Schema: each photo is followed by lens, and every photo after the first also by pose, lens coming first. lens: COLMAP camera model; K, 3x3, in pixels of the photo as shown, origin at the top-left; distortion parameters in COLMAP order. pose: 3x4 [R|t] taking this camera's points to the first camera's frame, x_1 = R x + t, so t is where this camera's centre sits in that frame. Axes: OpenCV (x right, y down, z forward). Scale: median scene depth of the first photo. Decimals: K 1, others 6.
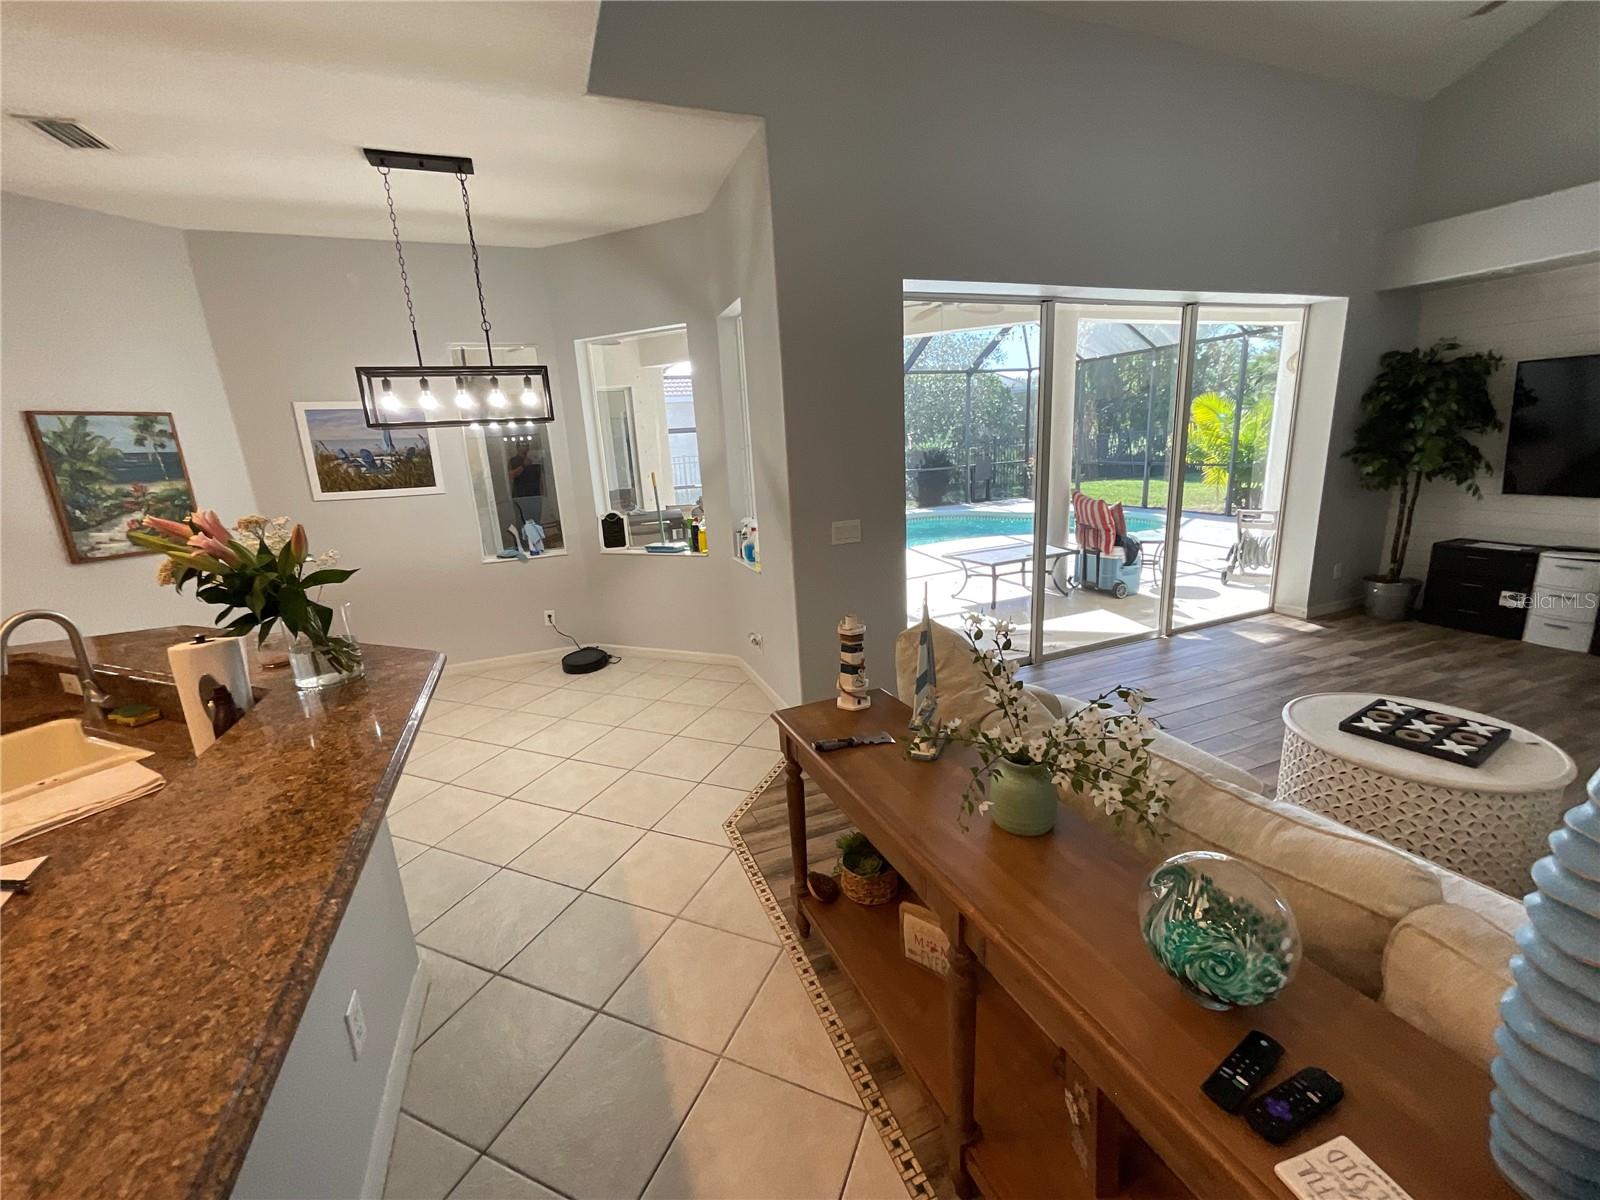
lens RADIAL K [[652.1, 0, 802.3], [0, 652.1, 598.5], [0, 0, 1]] dist [0.017064, -0.009849]
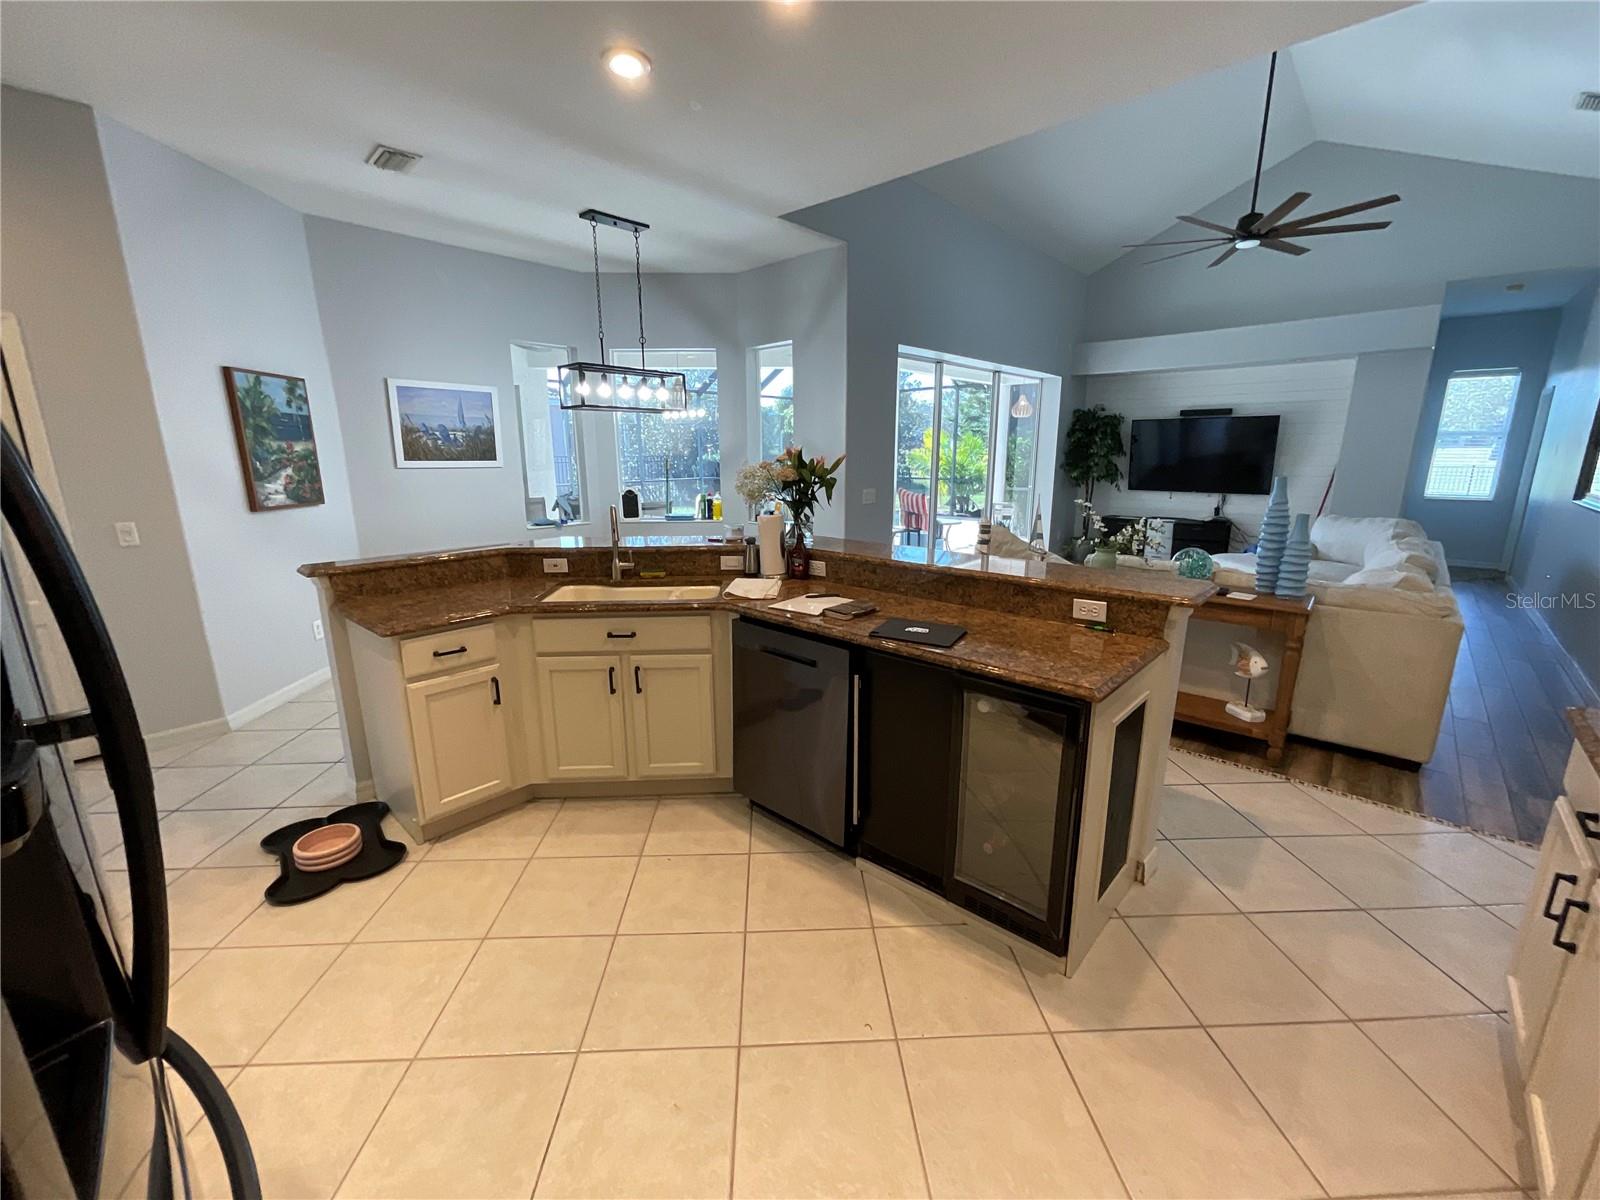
lens RADIAL K [[654.1, 0, 805.5], [0, 654.1, 598.7], [0, 0, 1]] dist [0.000415, 0.000017]
pose [[0.899893, -0.047365, 0.433531, -0.601072], [0.058369, 0.998222, -0.012098, 0.122523], [-0.432187, 0.036192, 0.901057, -0.278109]]
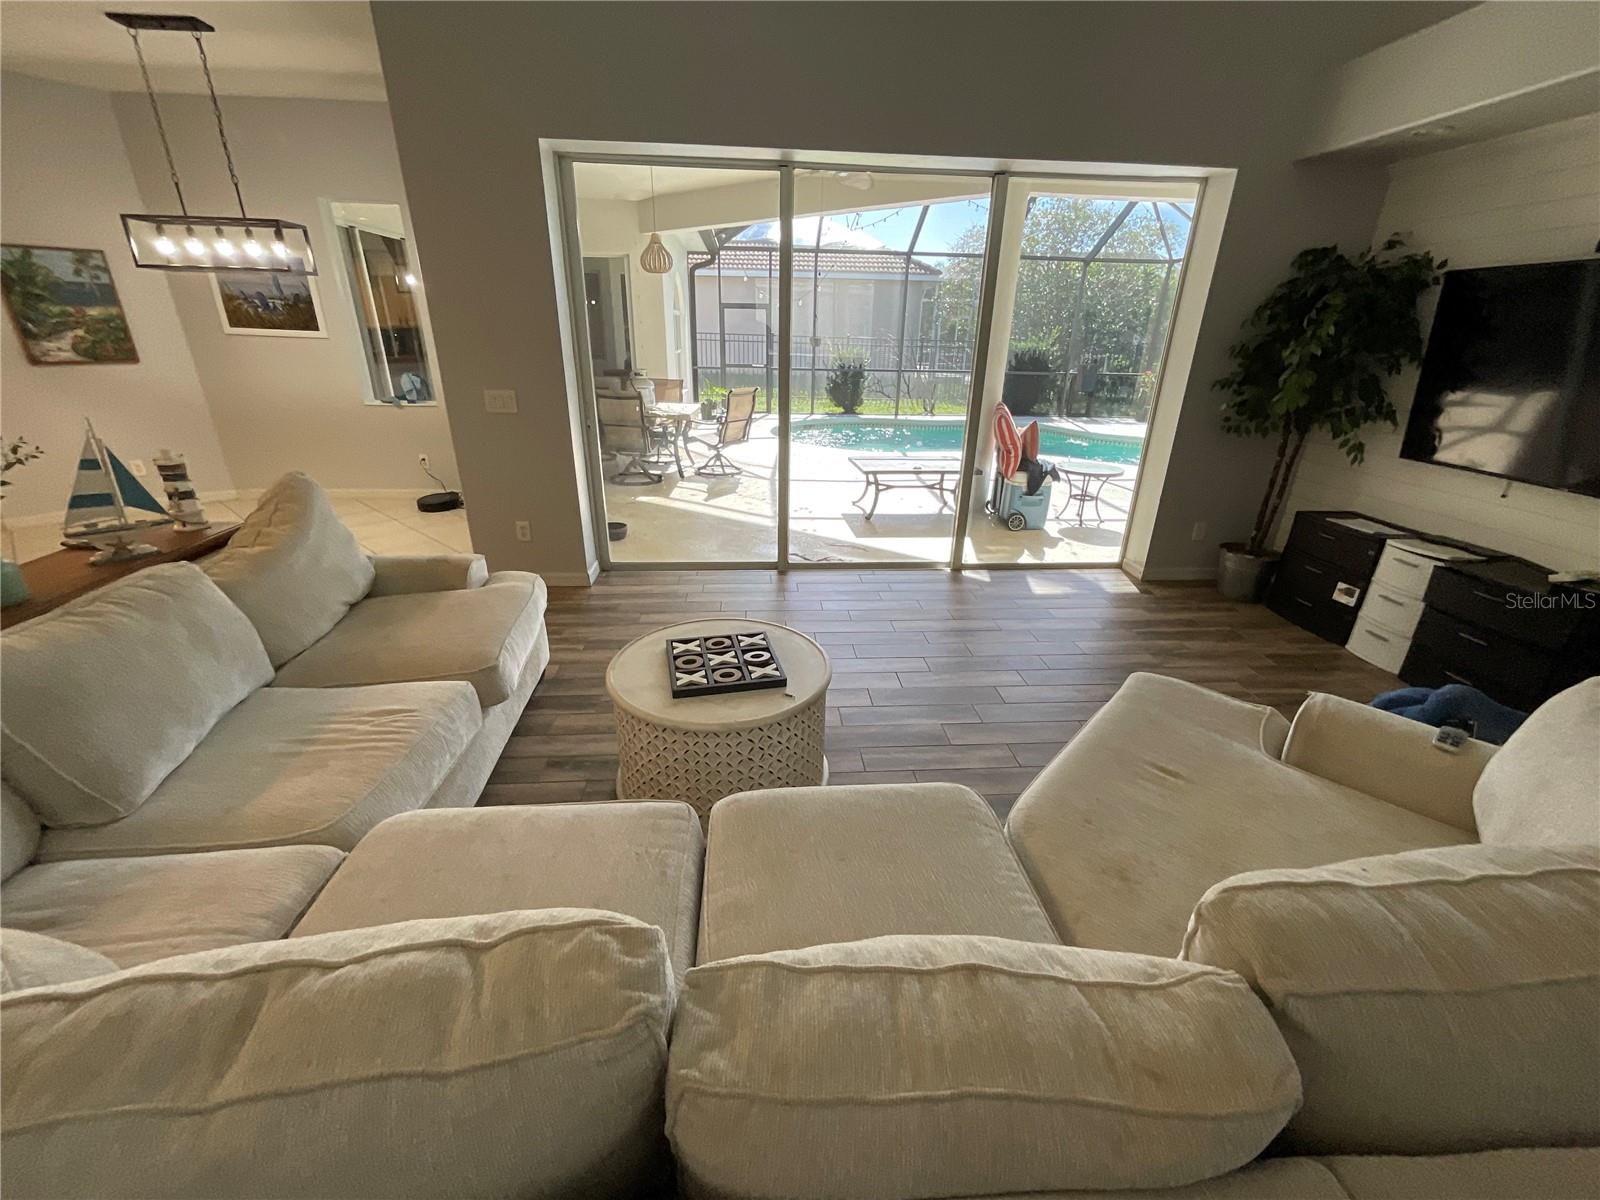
lens RADIAL K [[653.4, 0, 800.5], [0, 653.4, 604.1], [0, 0, 1]] dist [0.001715, -0.003518]
pose [[0.948672, 0.188499, -0.253949, 0.661778], [-0.144022, 0.972366, 0.183742, -0.036335], [0.281567, -0.137737, 0.949604, 0.076490]]
